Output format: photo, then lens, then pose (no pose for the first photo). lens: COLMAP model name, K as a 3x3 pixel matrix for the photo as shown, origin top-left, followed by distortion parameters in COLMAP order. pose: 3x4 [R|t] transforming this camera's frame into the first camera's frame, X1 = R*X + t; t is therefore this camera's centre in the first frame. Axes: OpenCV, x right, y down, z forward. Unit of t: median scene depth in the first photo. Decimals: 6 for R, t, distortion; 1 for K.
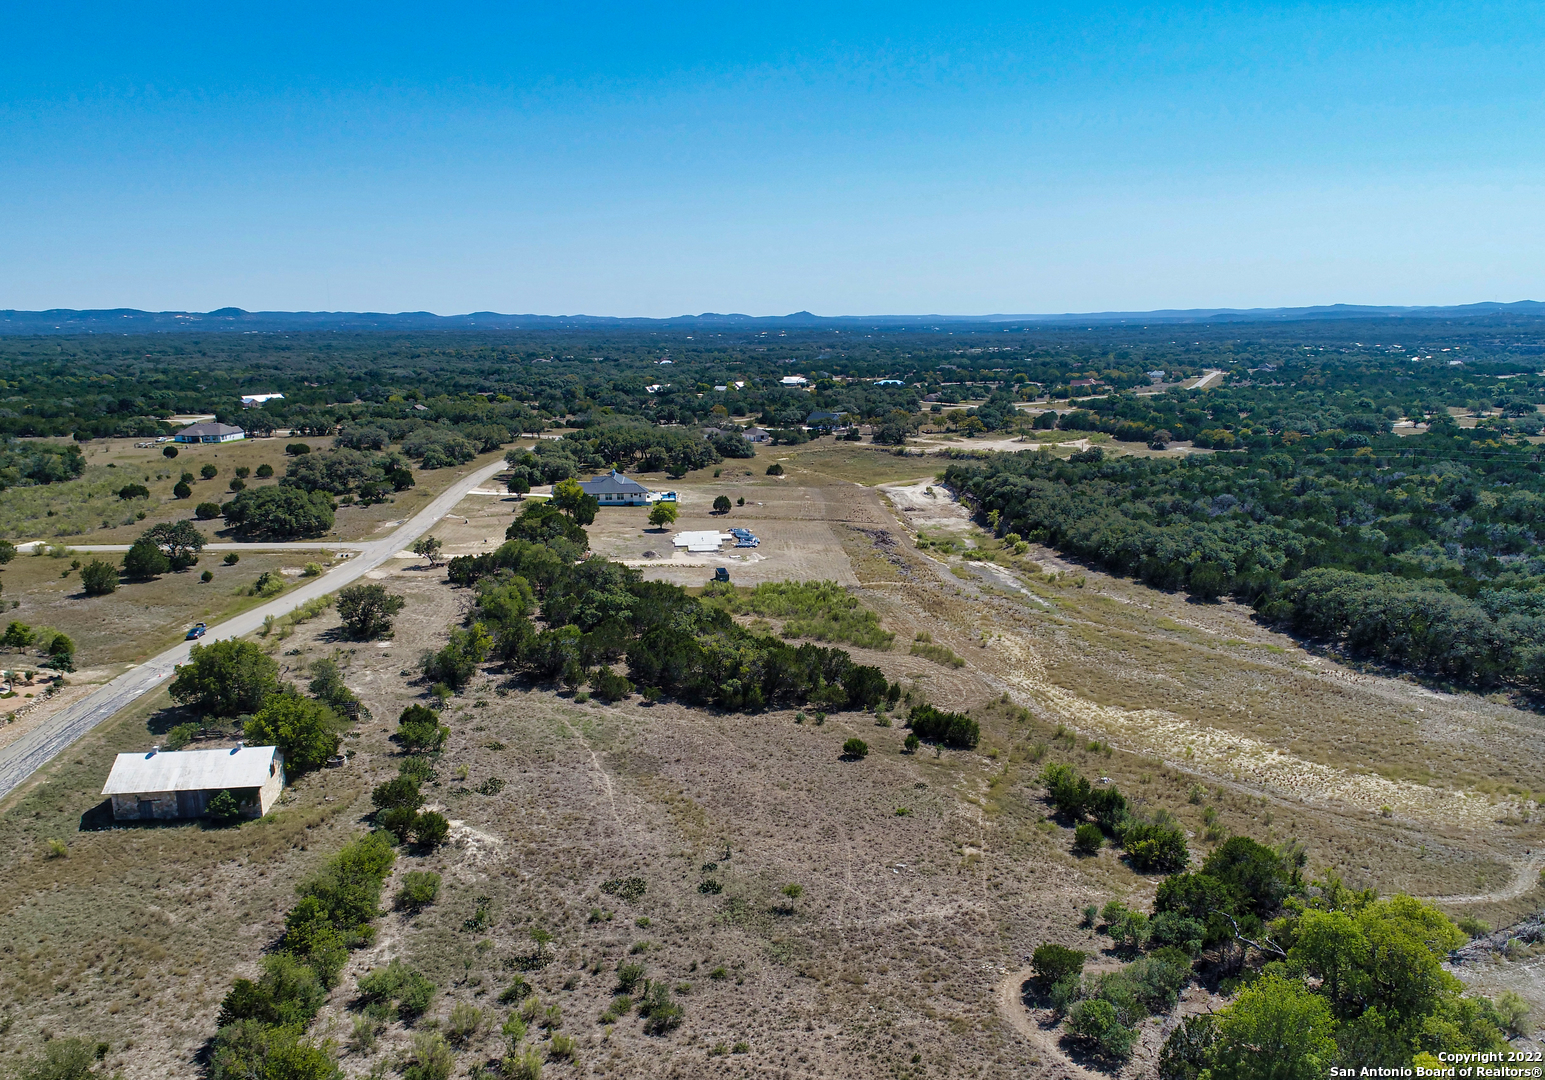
lens RADIAL K [[1169.5, 0, 770.1], [0, 1169.5, 580.3], [0, 0, 1]] dist [0.004024, -0.002836]
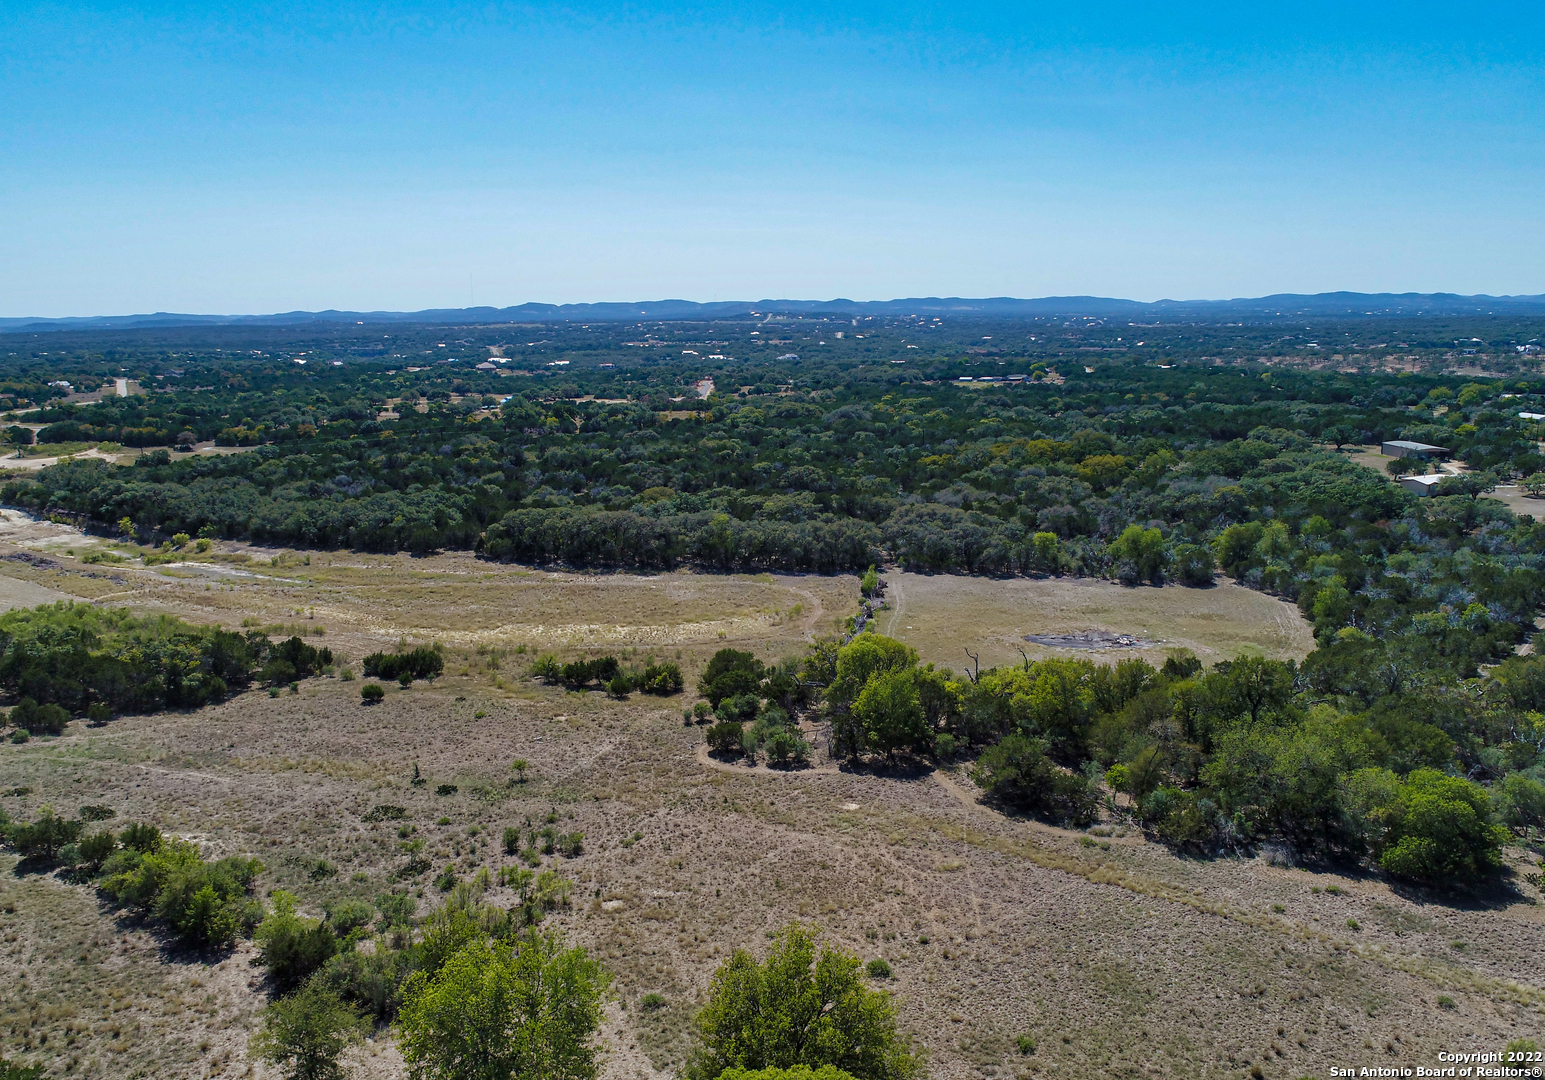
lens RADIAL K [[1169.5, 0, 770.1], [0, 1169.5, 580.3], [0, 0, 1]] dist [0.004024, -0.002836]
pose [[0.606748, -0.174657, 0.775469, -0.276570], [0.180417, 0.980361, 0.079641, 0.010007], [-0.774149, 0.091586, 0.626342, 0.005616]]
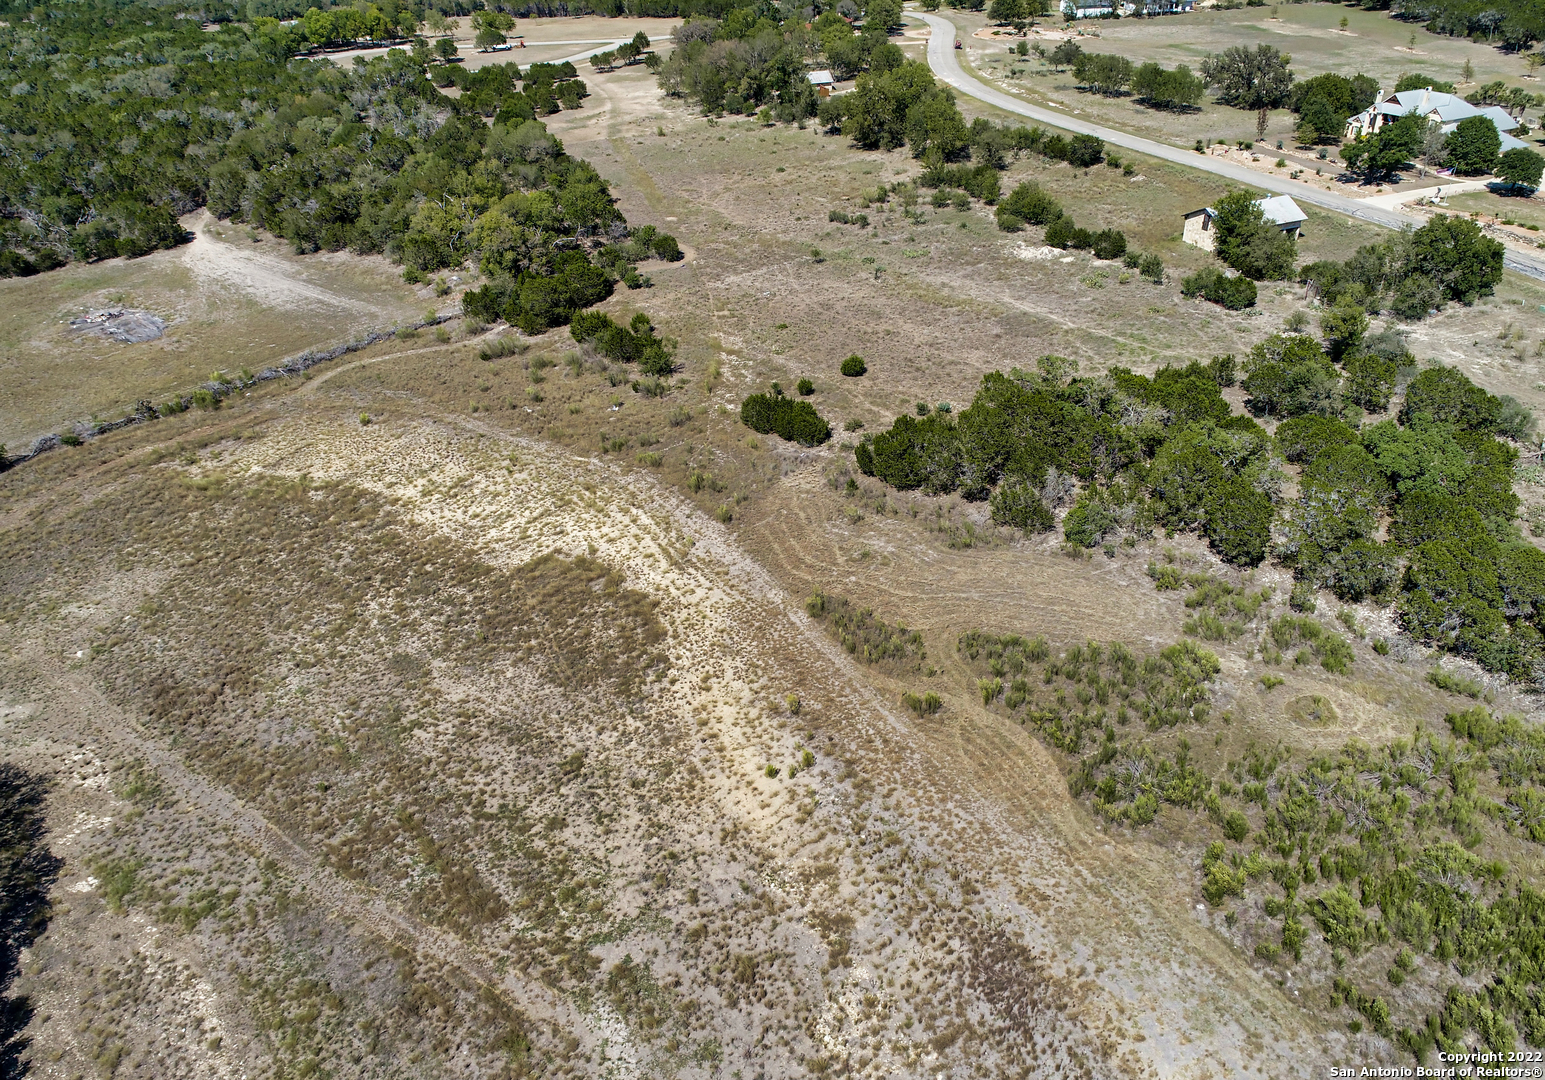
lens RADIAL K [[1169.5, 0, 770.1], [0, 1169.5, 580.3], [0, 0, 1]] dist [0.004024, -0.002836]
pose [[-0.957566, 0.176972, -0.227482, 0.209685], [-0.037108, 0.707009, 0.706230, -0.227146], [0.285815, 0.684704, -0.670441, 0.922532]]
